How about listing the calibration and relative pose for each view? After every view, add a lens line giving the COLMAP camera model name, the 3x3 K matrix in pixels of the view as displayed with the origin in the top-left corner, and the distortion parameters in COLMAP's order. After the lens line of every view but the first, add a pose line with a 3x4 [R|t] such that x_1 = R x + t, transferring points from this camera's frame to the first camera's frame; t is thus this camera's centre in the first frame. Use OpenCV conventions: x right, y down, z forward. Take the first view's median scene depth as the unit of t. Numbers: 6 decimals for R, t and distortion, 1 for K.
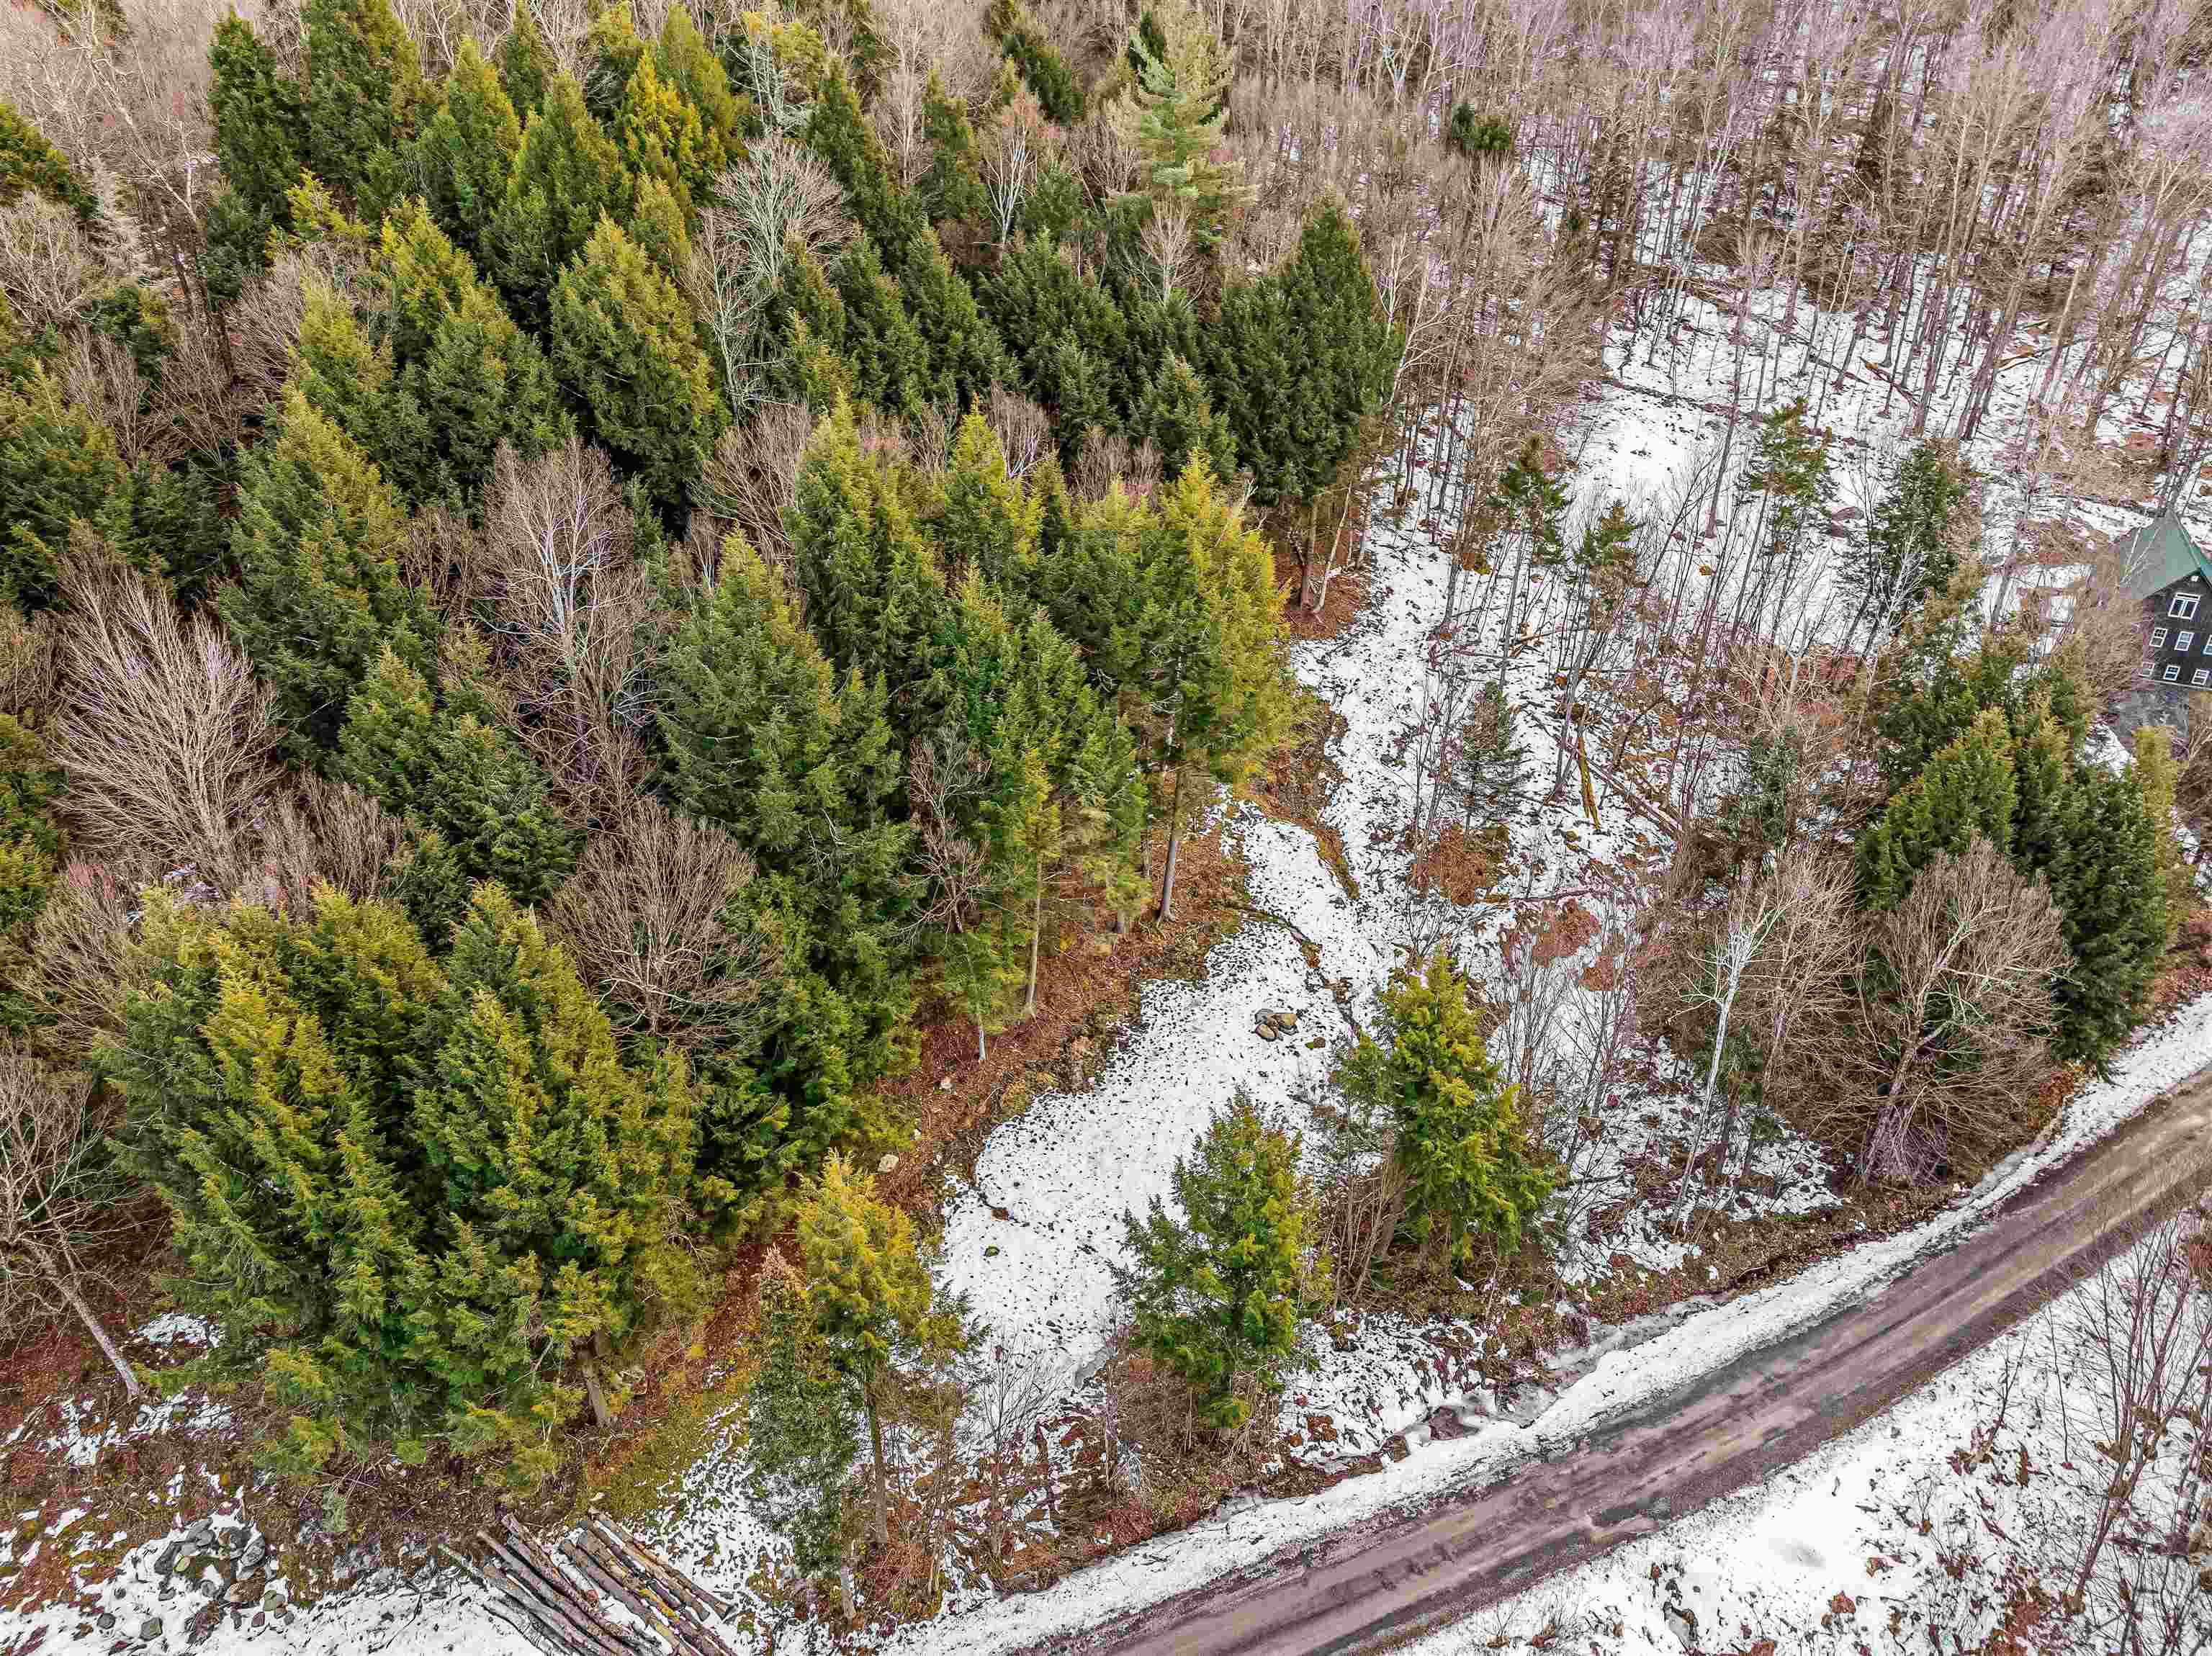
lens RADIAL K [[1578.2, 0, 1128.5], [0, 1578.2, 834.4], [0, 0, 1]] dist [-0.037723, 0.008844]
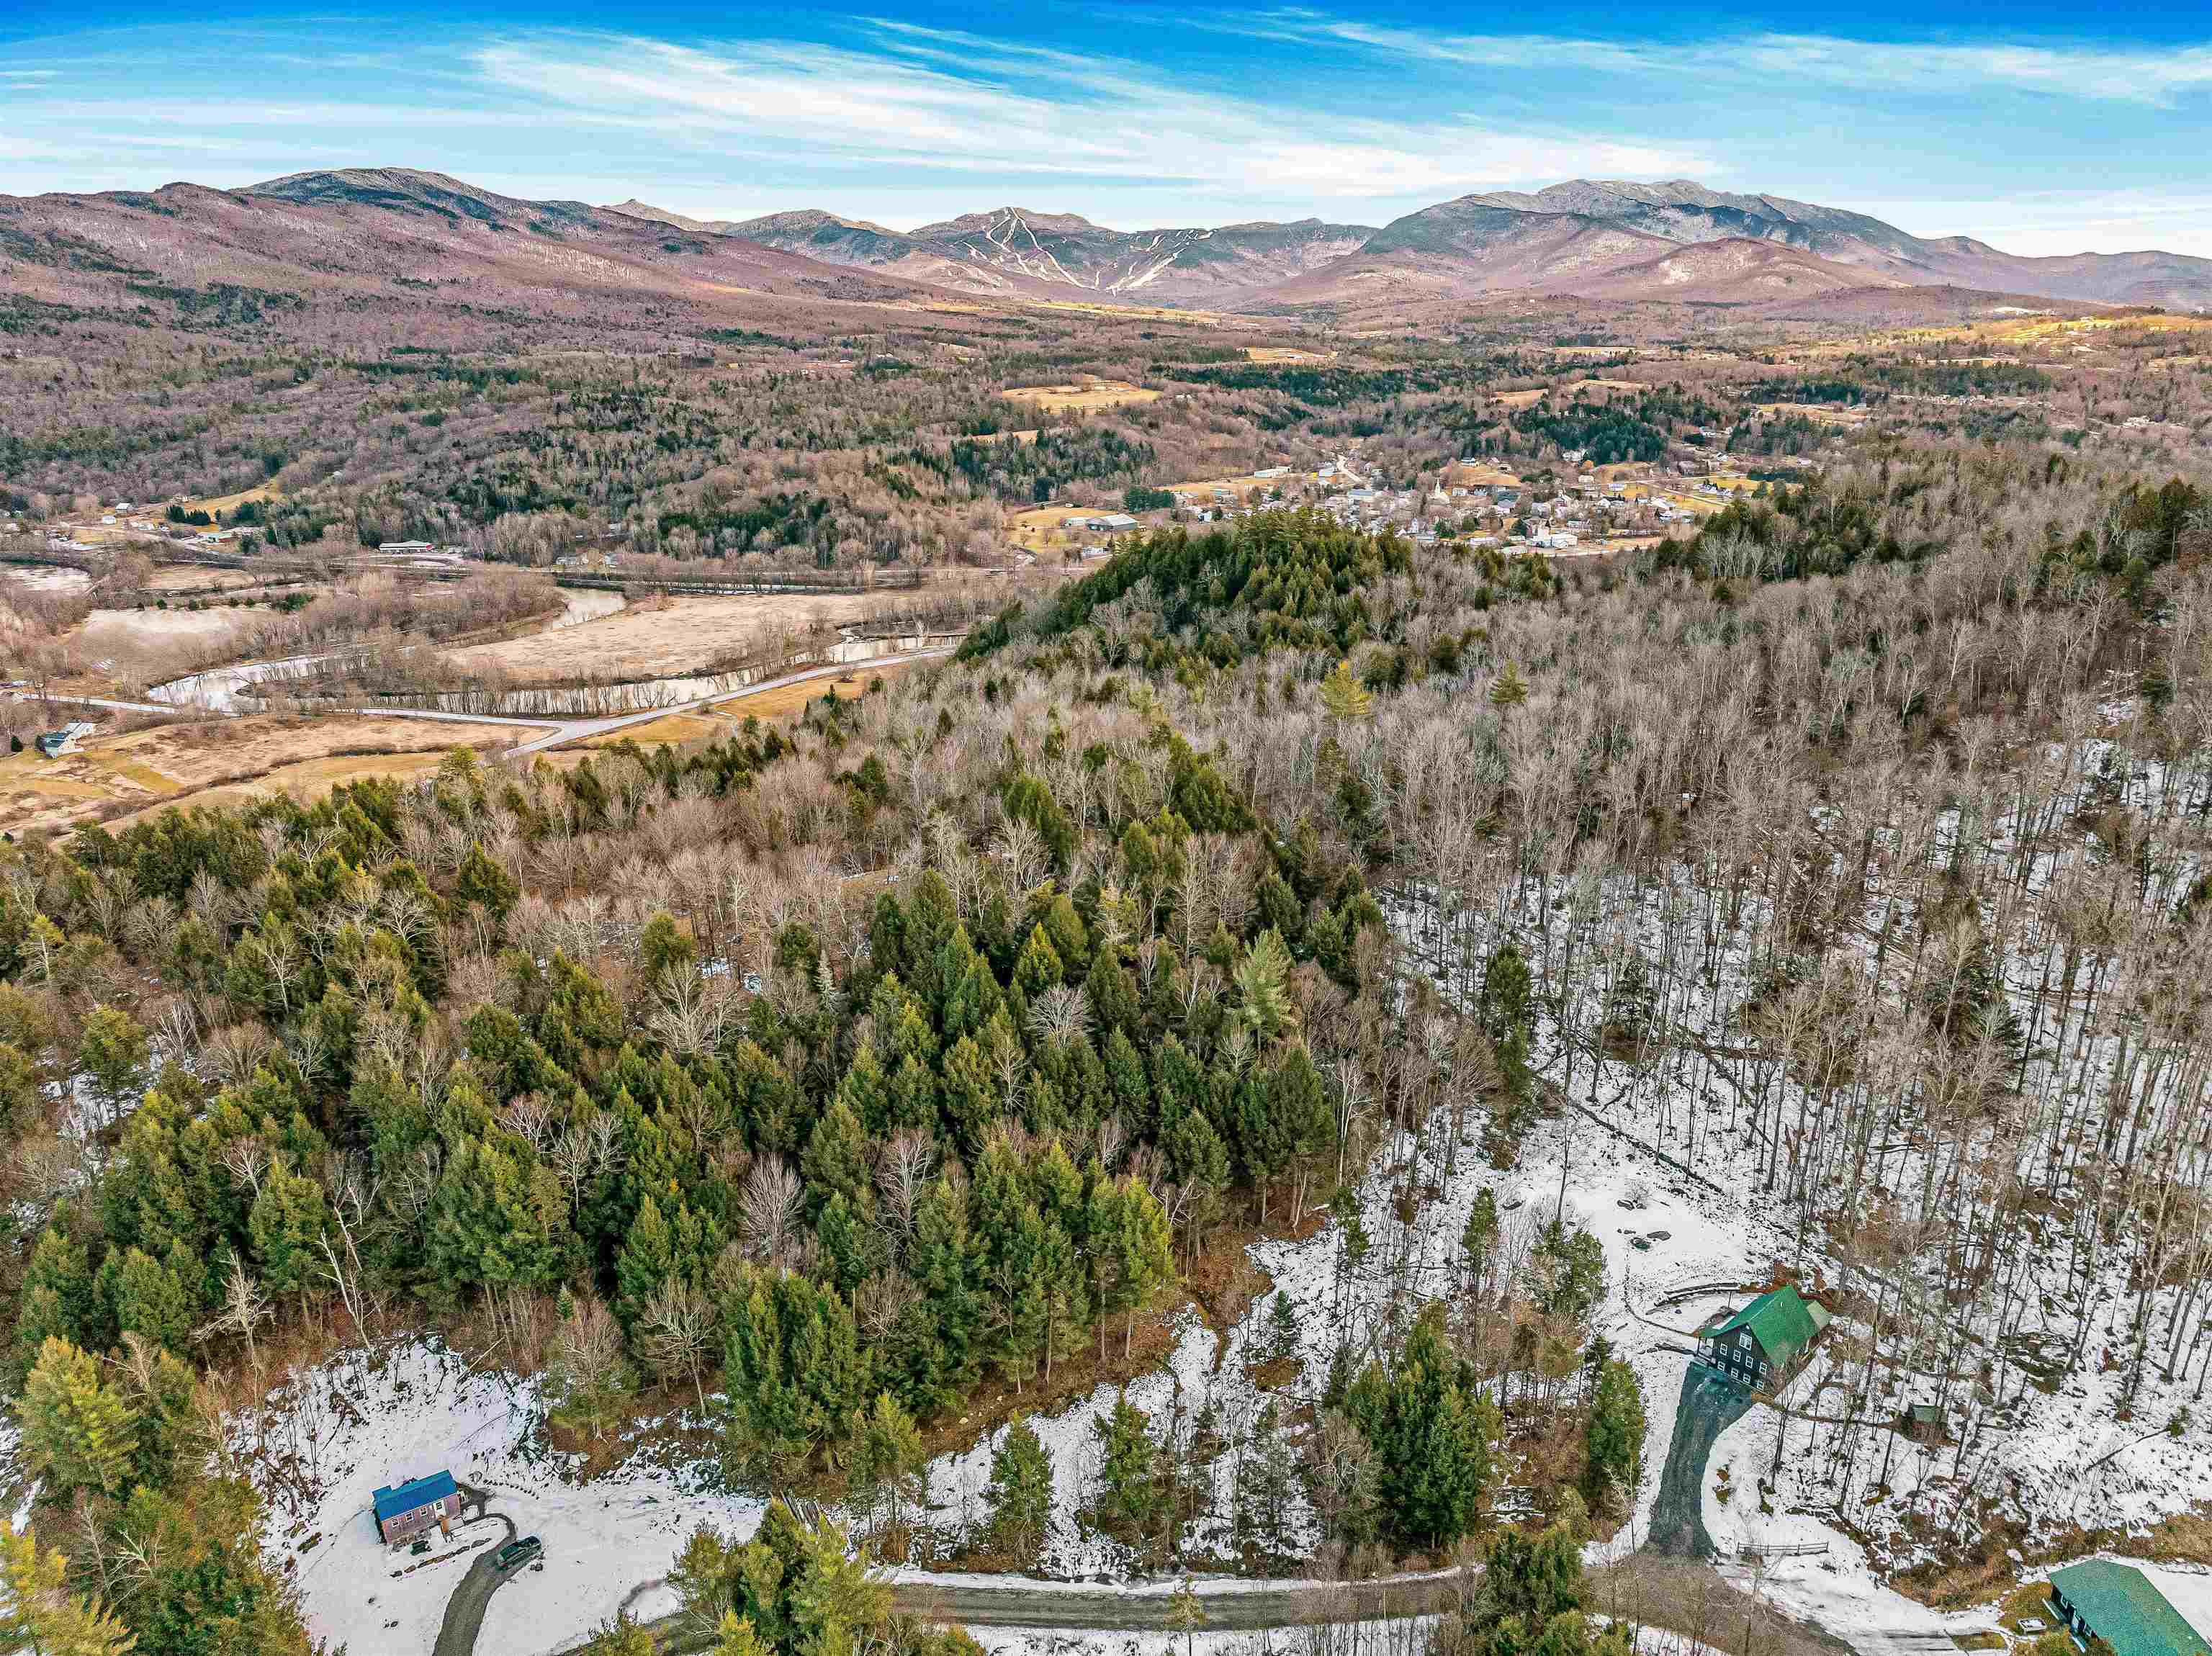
lens RADIAL K [[1578.2, 0, 1111.8], [0, 1578.2, 837.3], [0, 0, 1]] dist [-0.037723, 0.008844]
pose [[0.894867, 0.137457, -0.424640, 1.086574], [-0.234149, 0.954544, -0.184447, -0.302844], [0.379984, 0.264485, 0.886375, -1.525758]]
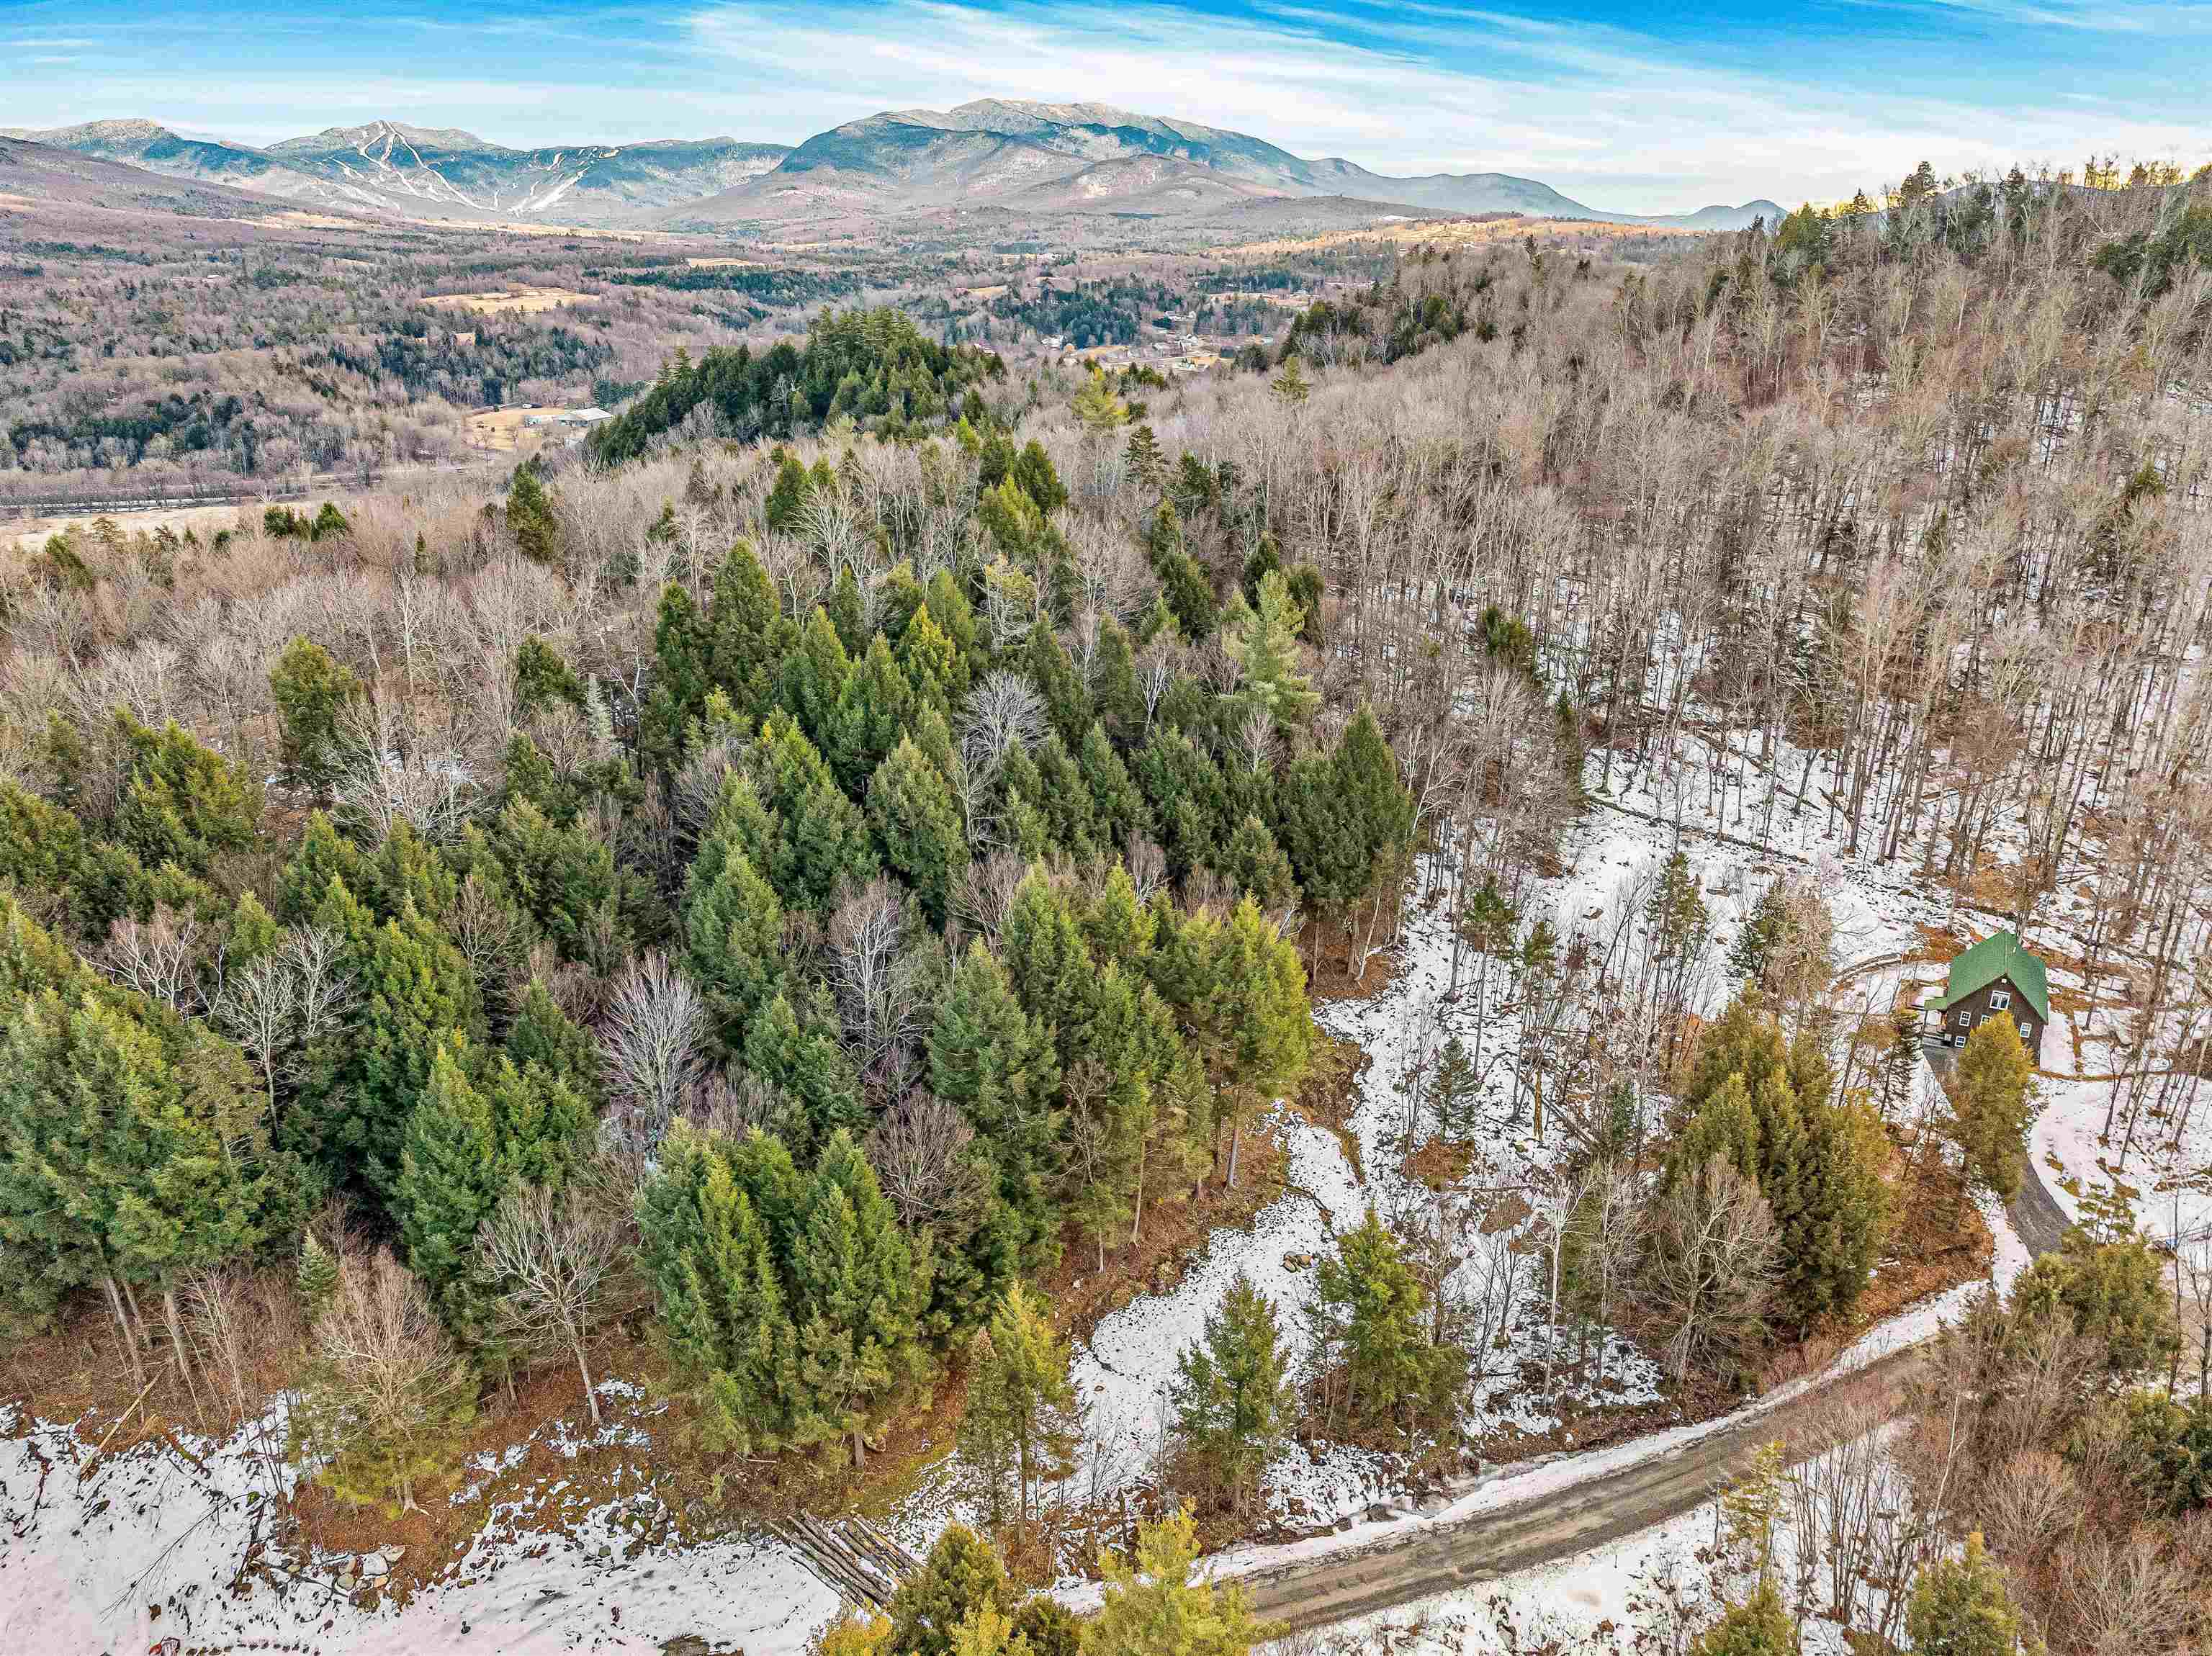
lens RADIAL K [[1578.2, 0, 1122.2], [0, 1578.2, 830.0], [0, 0, 1]] dist [-0.037723, 0.008844]
pose [[0.993840, 0.033619, -0.105603, 0.085497], [-0.054076, 0.978852, -0.197292, 0.026638], [0.096737, 0.201787, 0.974640, -0.661859]]
